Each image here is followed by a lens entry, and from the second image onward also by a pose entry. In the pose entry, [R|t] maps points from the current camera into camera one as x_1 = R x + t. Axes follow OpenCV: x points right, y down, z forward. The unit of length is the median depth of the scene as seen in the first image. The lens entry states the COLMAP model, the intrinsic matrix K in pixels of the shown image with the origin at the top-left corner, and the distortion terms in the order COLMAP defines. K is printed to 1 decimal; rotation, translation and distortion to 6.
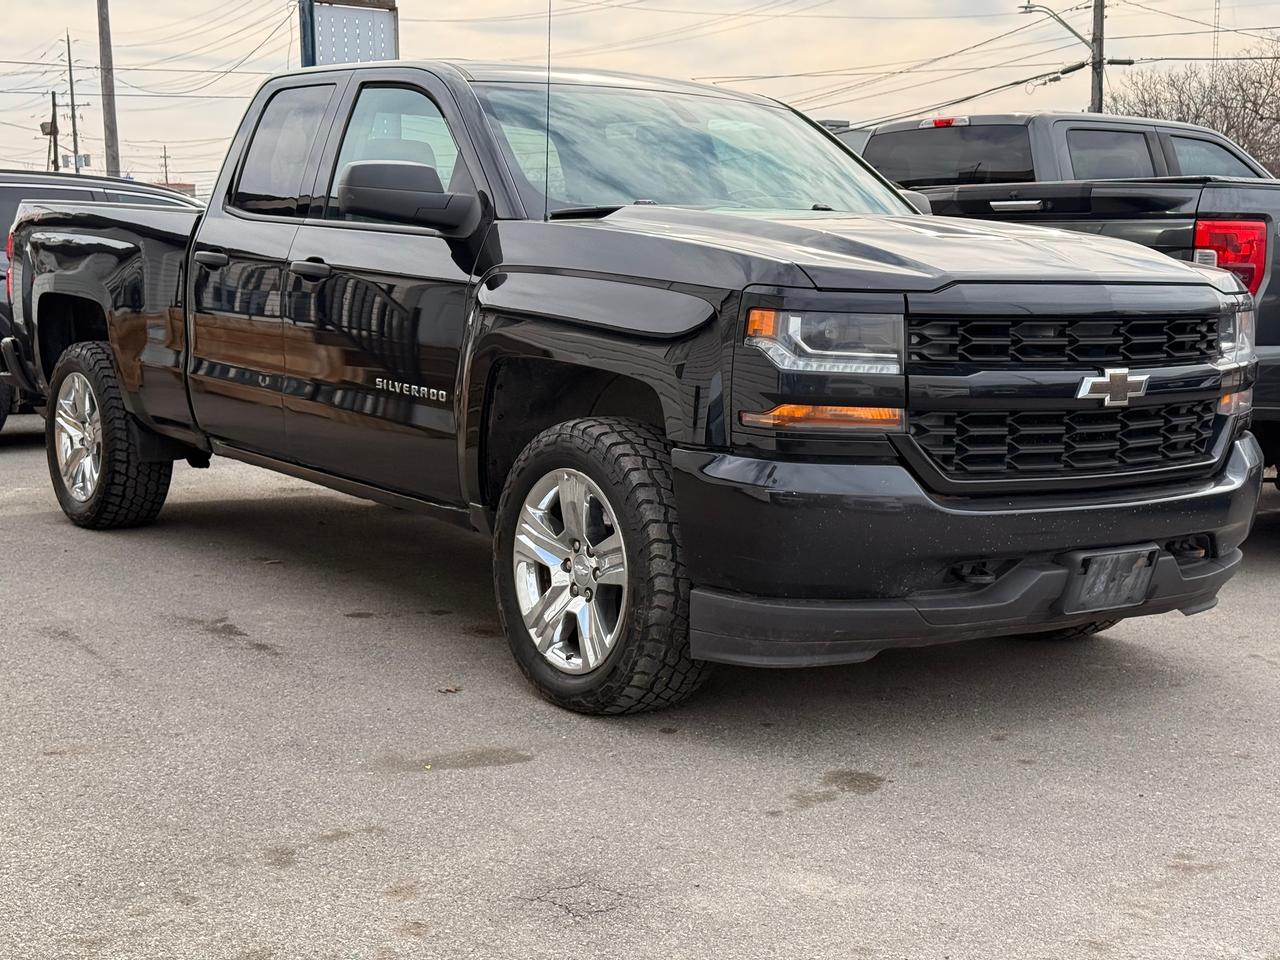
lens RADIAL K [[1809.4, 0, 640.0], [0, 1809.4, 480.0], [0, 0, 1]] dist [0.129785, -0.159738]
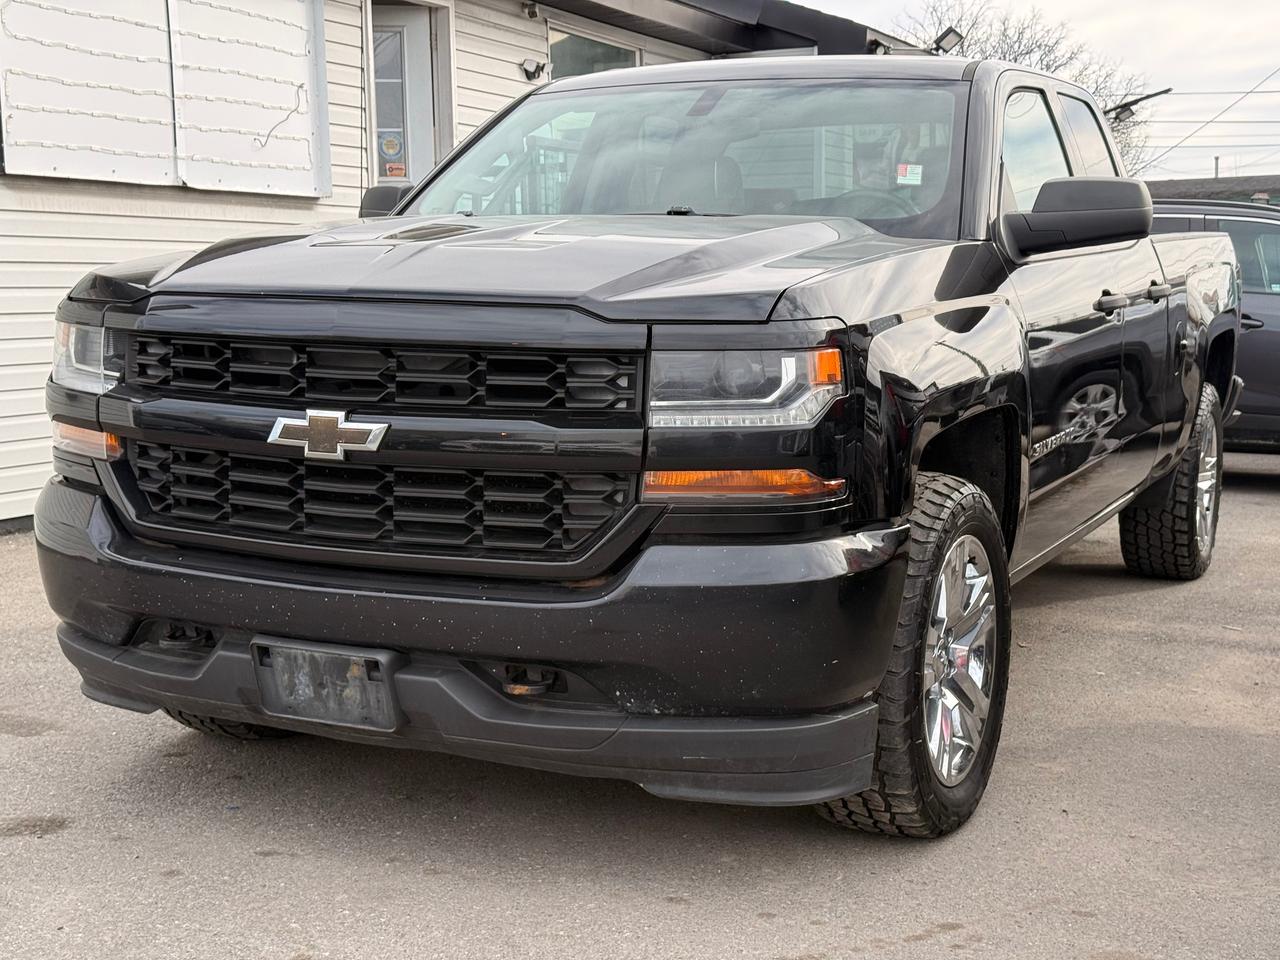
lens RADIAL K [[1809.4, 0, 640.0], [0, 1809.4, 480.0], [0, 0, 1]] dist [0.129785, -0.159738]
pose [[0.474682, 0.093921, -0.875132, 0.991064], [-0.113366, 0.992532, 0.045029, -0.081047], [0.872826, 0.077836, 0.481784, 0.748017]]
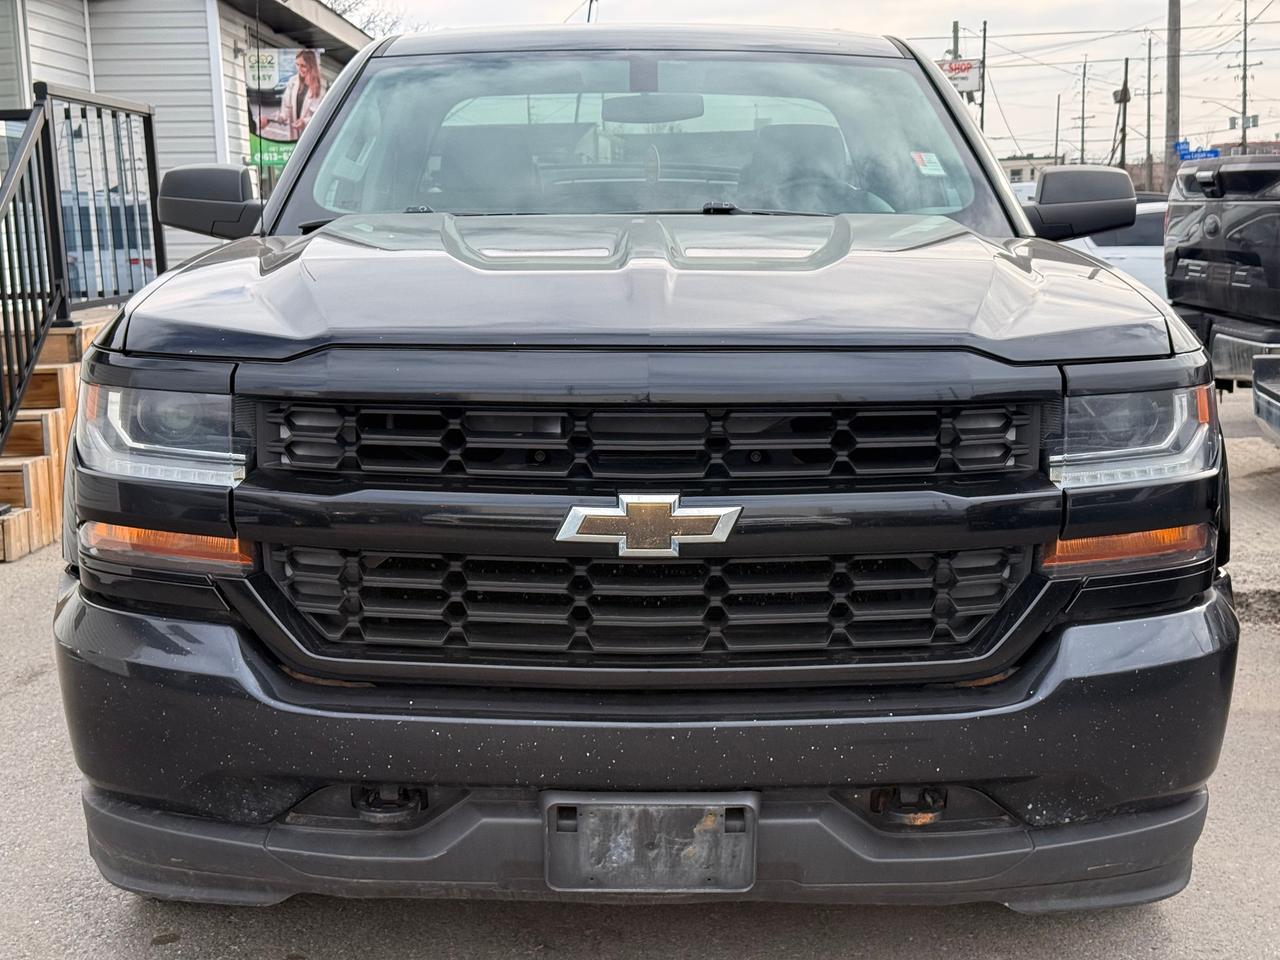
lens RADIAL K [[1809.4, 0, 640.0], [0, 1809.4, 480.0], [0, 0, 1]] dist [0.129785, -0.159738]
pose [[0.804458, 0.068939, -0.589995, 0.603484], [-0.057071, 0.997618, 0.038753, -0.088029], [0.591261, 0.002496, 0.806476, 0.522966]]
